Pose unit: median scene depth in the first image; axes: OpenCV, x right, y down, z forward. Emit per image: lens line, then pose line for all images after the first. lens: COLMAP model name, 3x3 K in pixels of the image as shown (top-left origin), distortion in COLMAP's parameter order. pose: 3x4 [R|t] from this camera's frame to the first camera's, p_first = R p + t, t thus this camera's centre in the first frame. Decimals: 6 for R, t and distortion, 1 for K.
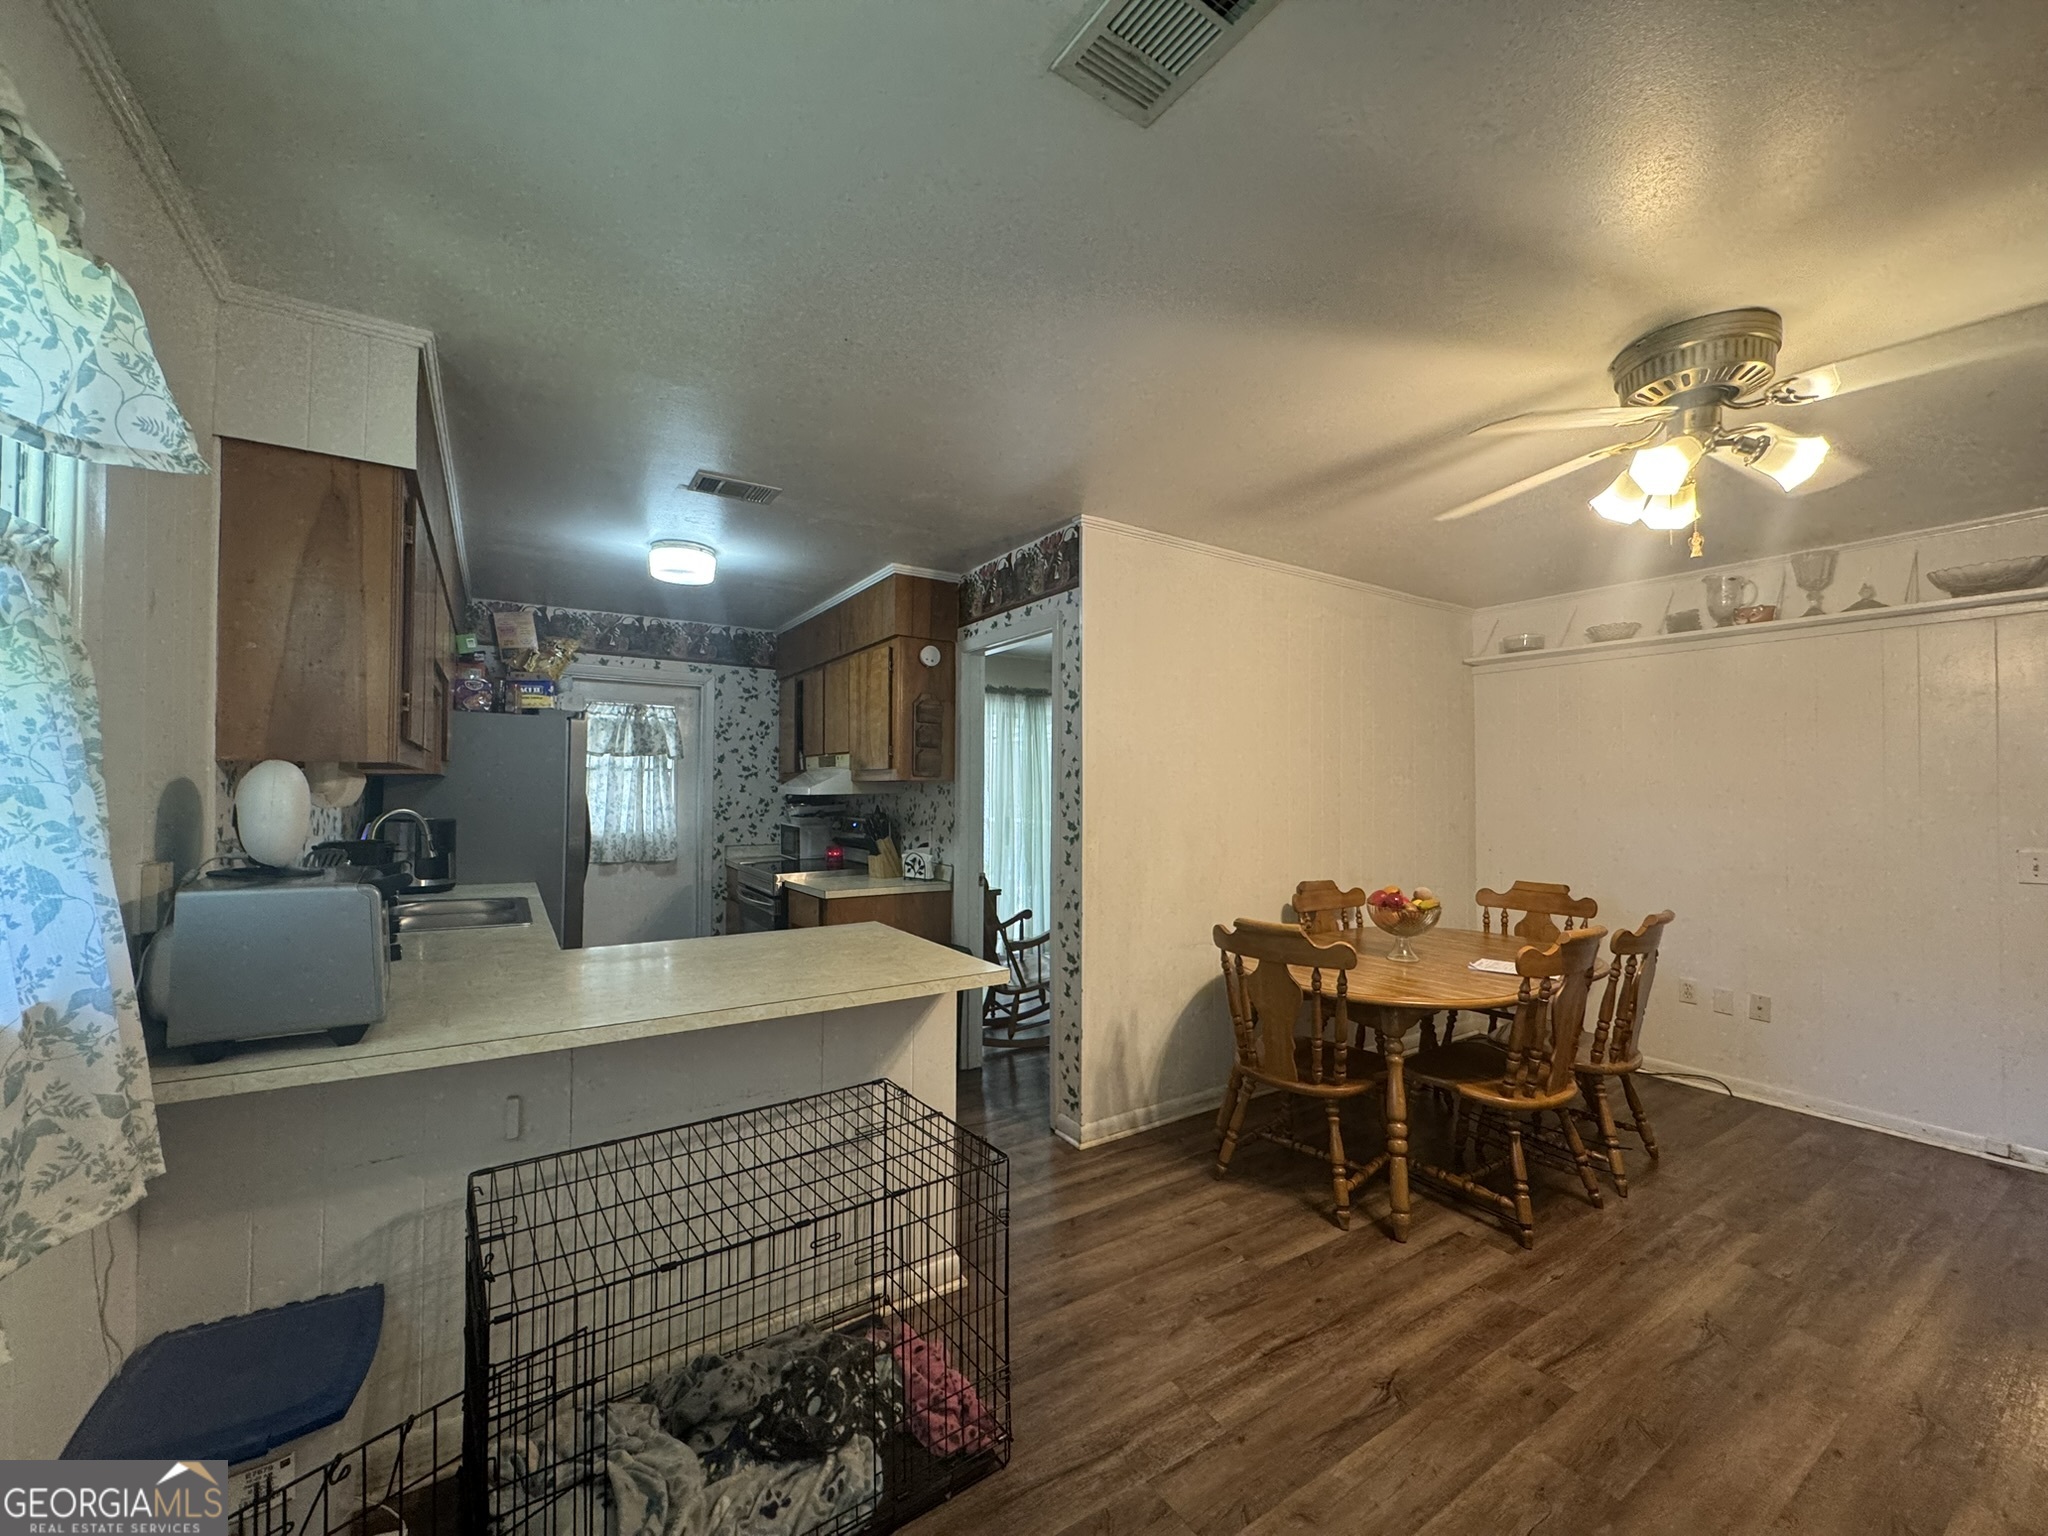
lens RADIAL K [[815.8, 0, 1024.1], [0, 815.8, 770.8], [0, 0, 1]] dist [-0.003758, 0.000450]
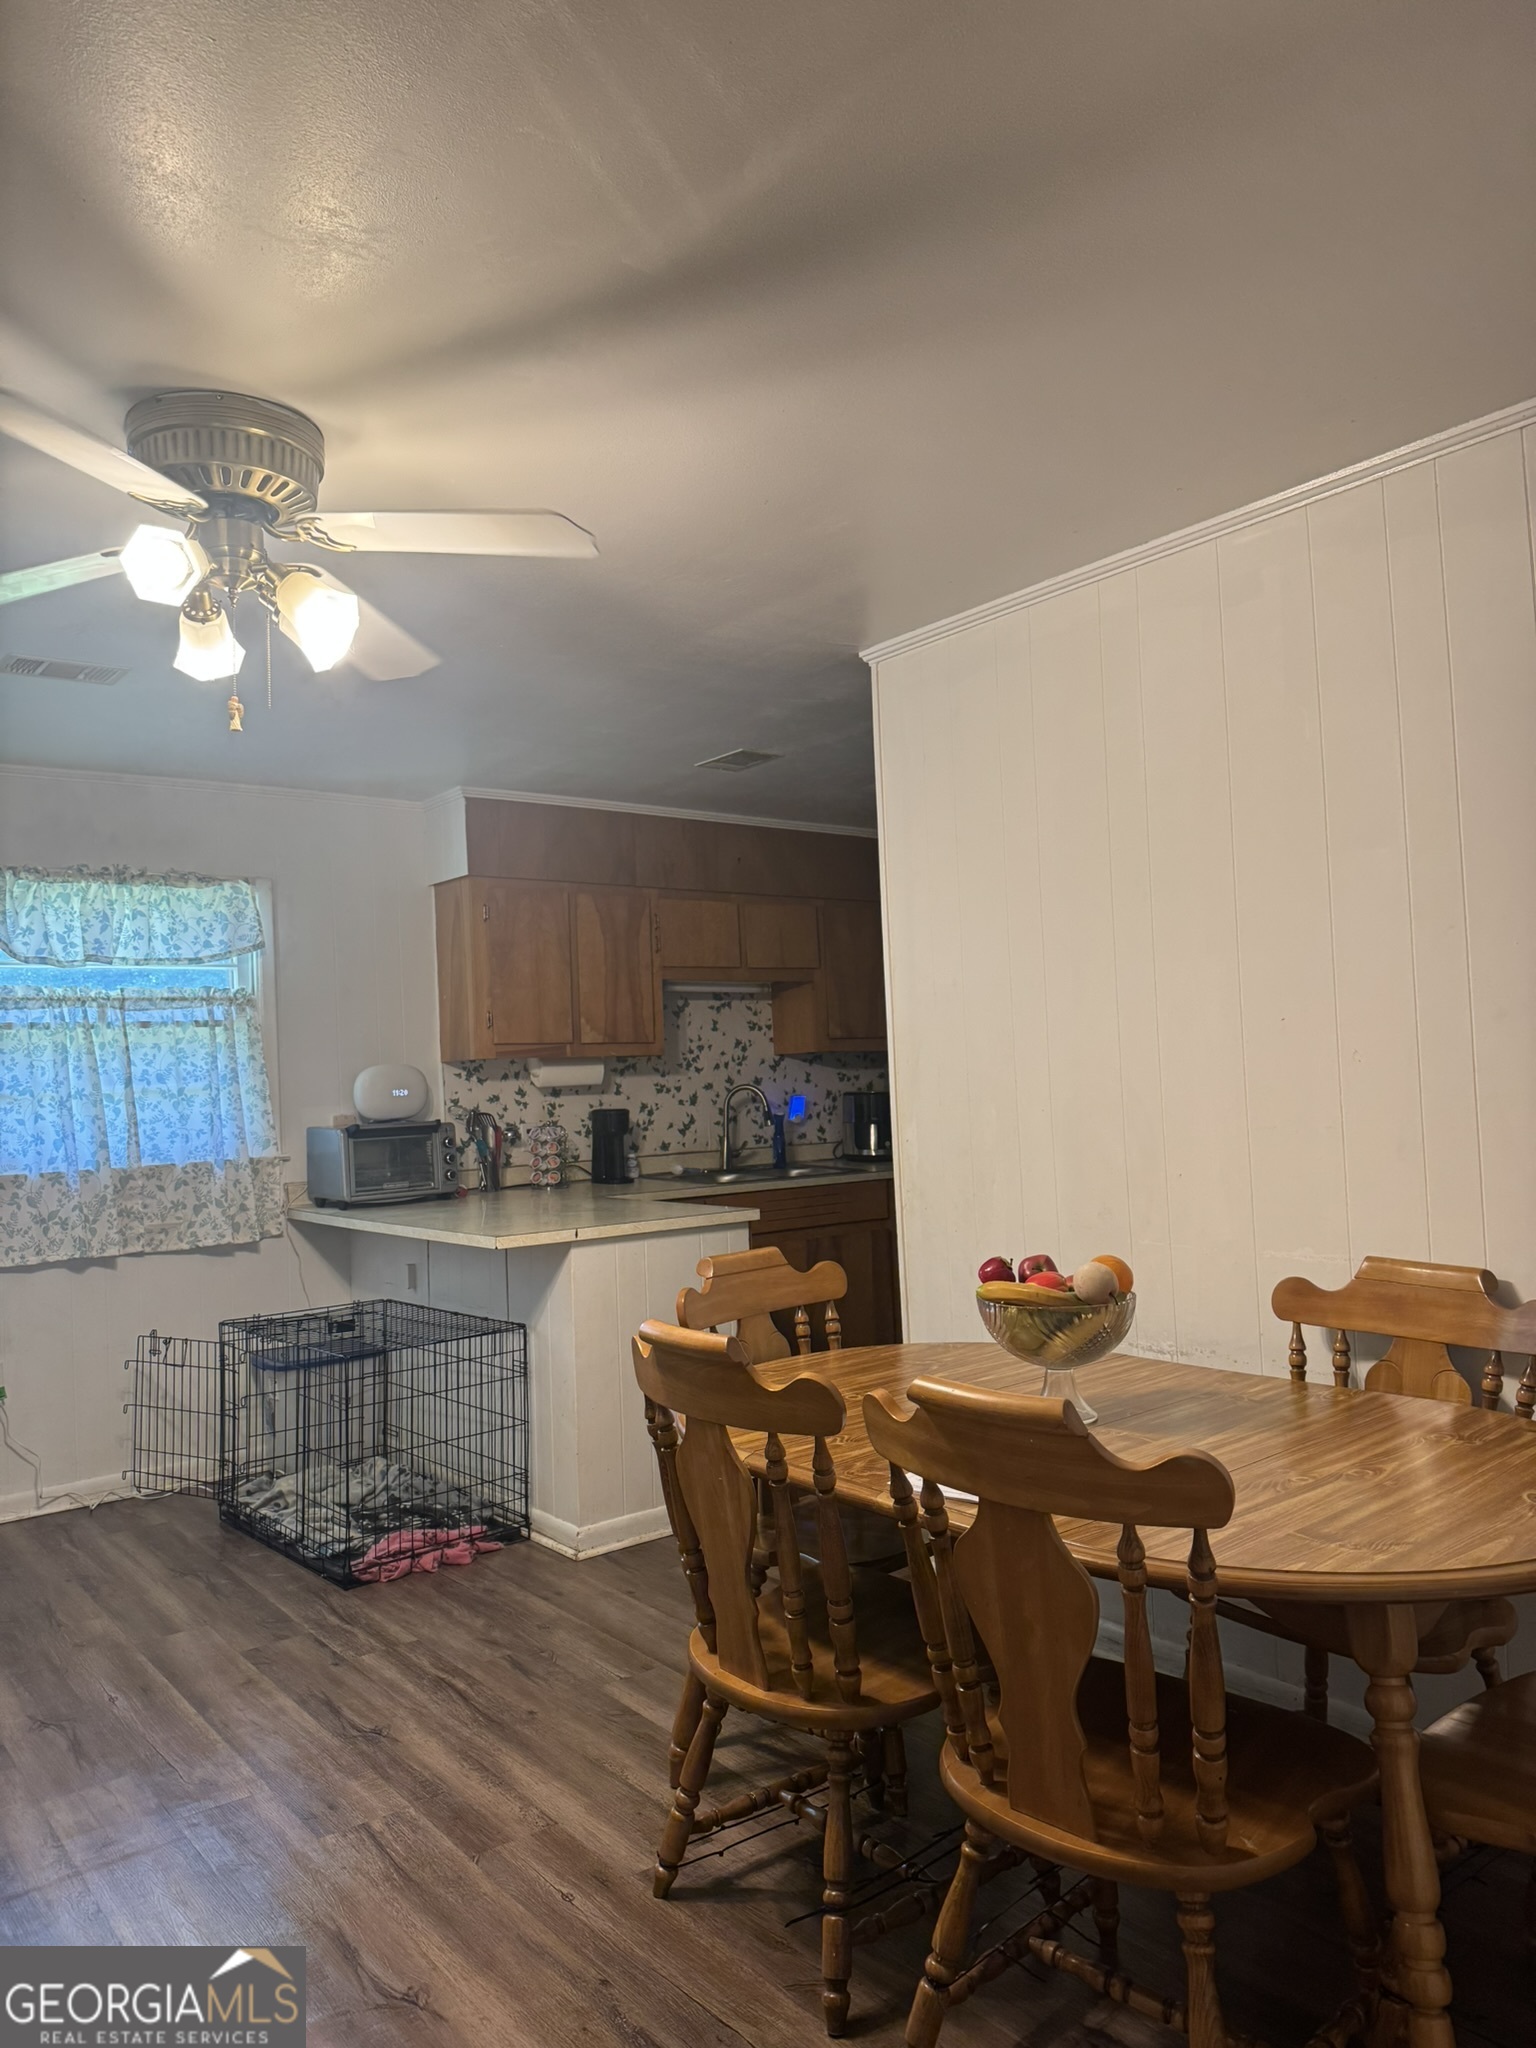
lens RADIAL K [[1421.2, 0, 759.3], [0, 1421.2, 1026.6], [0, 0, 1]] dist [0.178792, -0.394438]
pose [[0.082910, -0.043318, -0.995615, 1.384312], [0.059817, 0.997470, -0.038417, 0.044944], [0.994760, -0.056369, 0.085291, 0.874639]]
